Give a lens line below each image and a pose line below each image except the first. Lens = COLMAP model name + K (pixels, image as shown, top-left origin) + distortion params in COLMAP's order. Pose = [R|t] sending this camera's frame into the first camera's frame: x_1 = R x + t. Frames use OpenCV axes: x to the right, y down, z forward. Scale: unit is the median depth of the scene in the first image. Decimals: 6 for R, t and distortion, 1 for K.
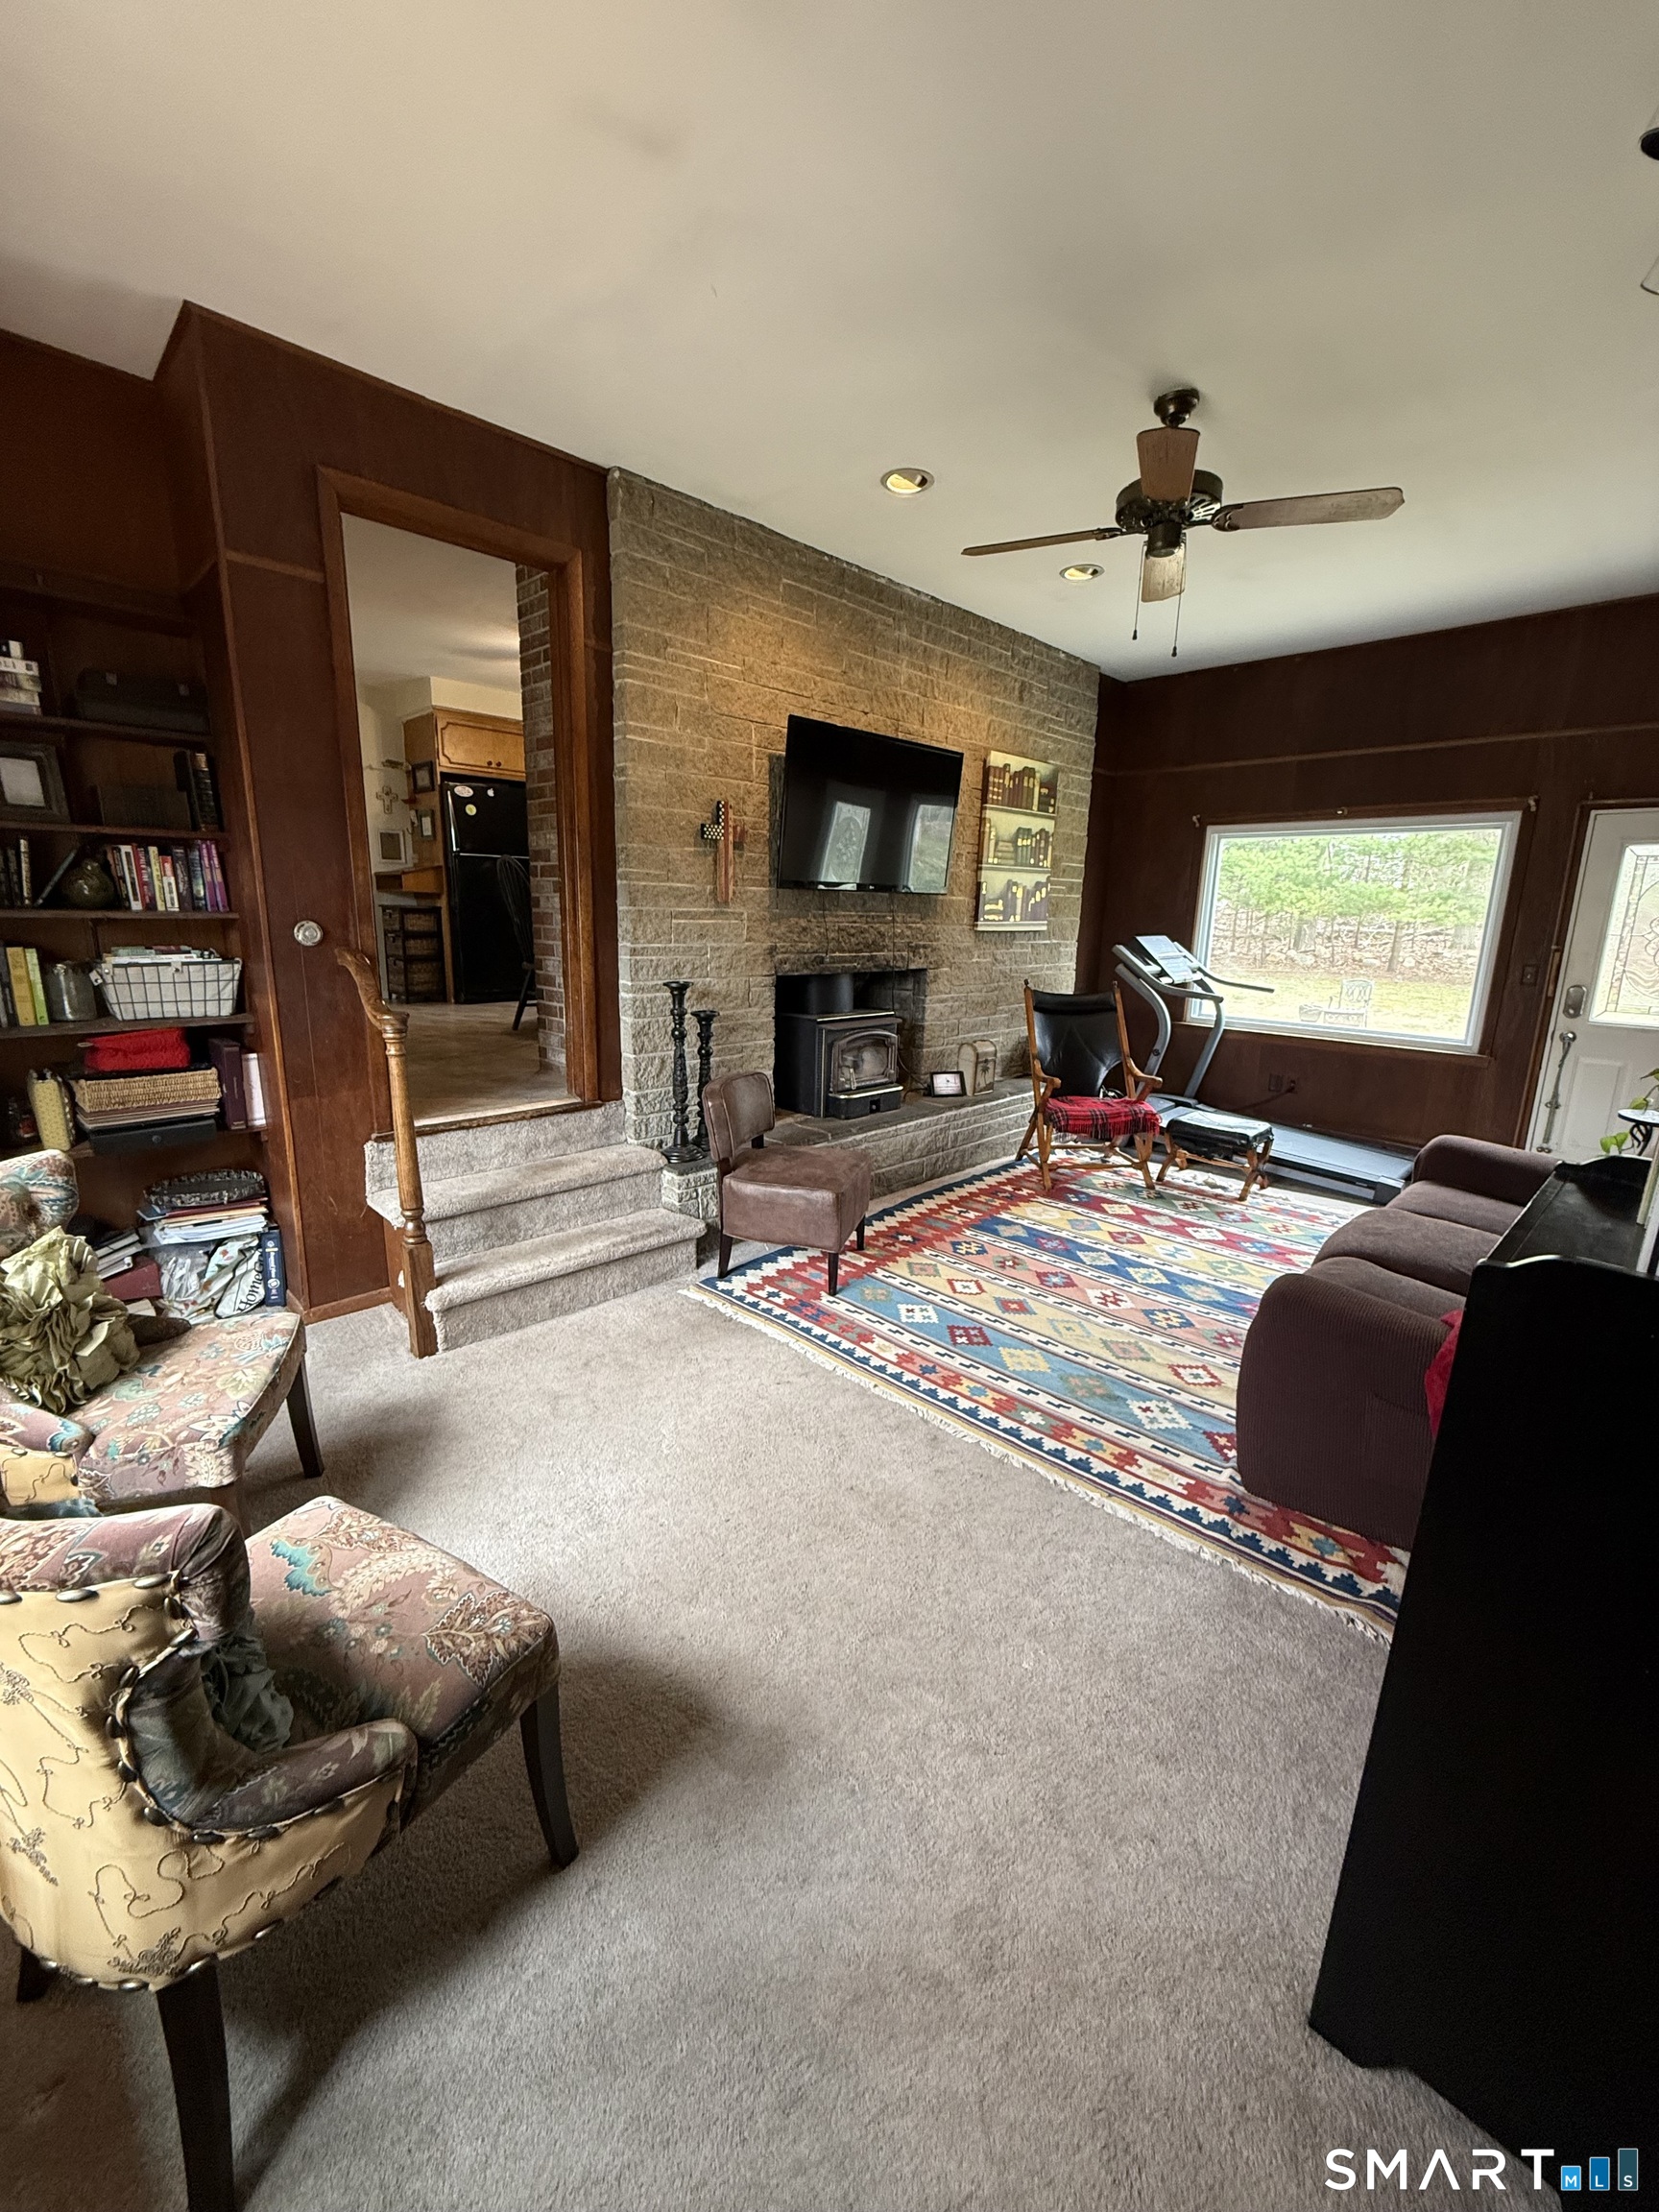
lens RADIAL K [[874.7, 0, 820.7], [0, 874.7, 1099.4], [0, 0, 1]] dist [-0.001683, 0.000234]
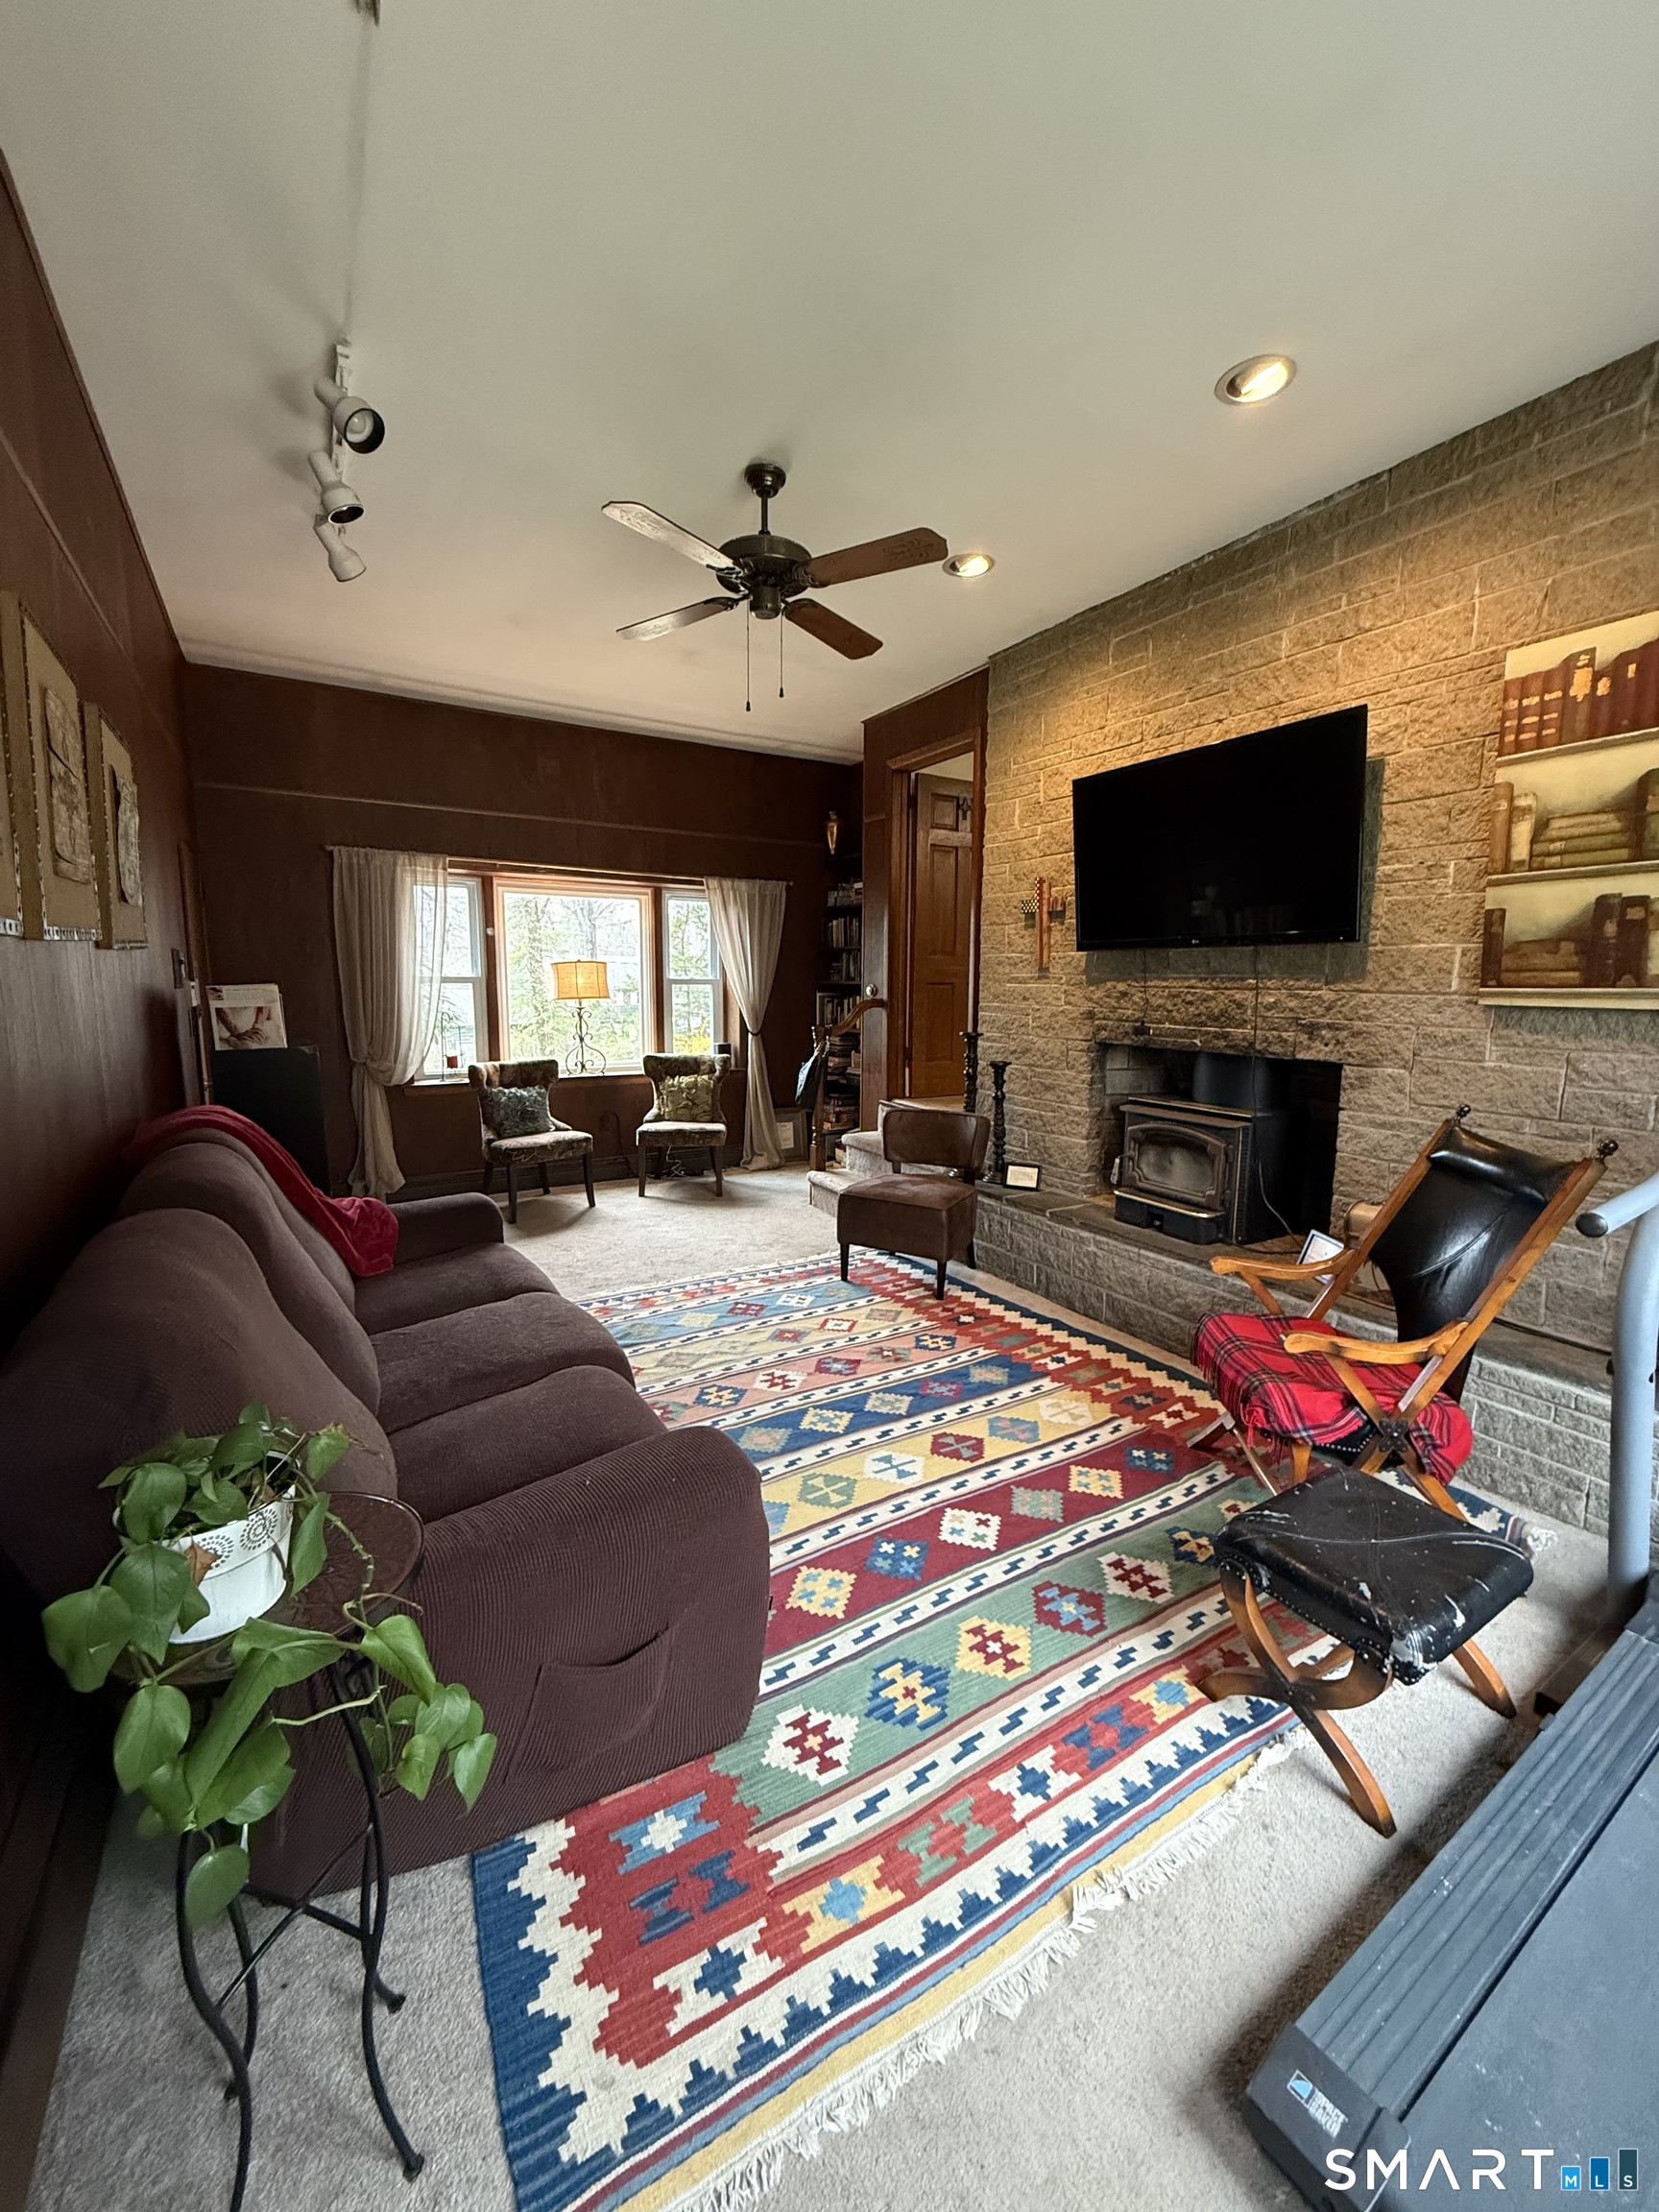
lens RADIAL K [[874.7, 0, 836.8], [0, 874.7, 1106.5], [0, 0, 1]] dist [-0.001683, 0.000234]
pose [[-0.230981, 0.114868, -0.966154, 0.962275], [-0.222672, 0.960410, 0.167419, -0.175130], [0.947135, 0.253806, -0.196258, 0.961935]]
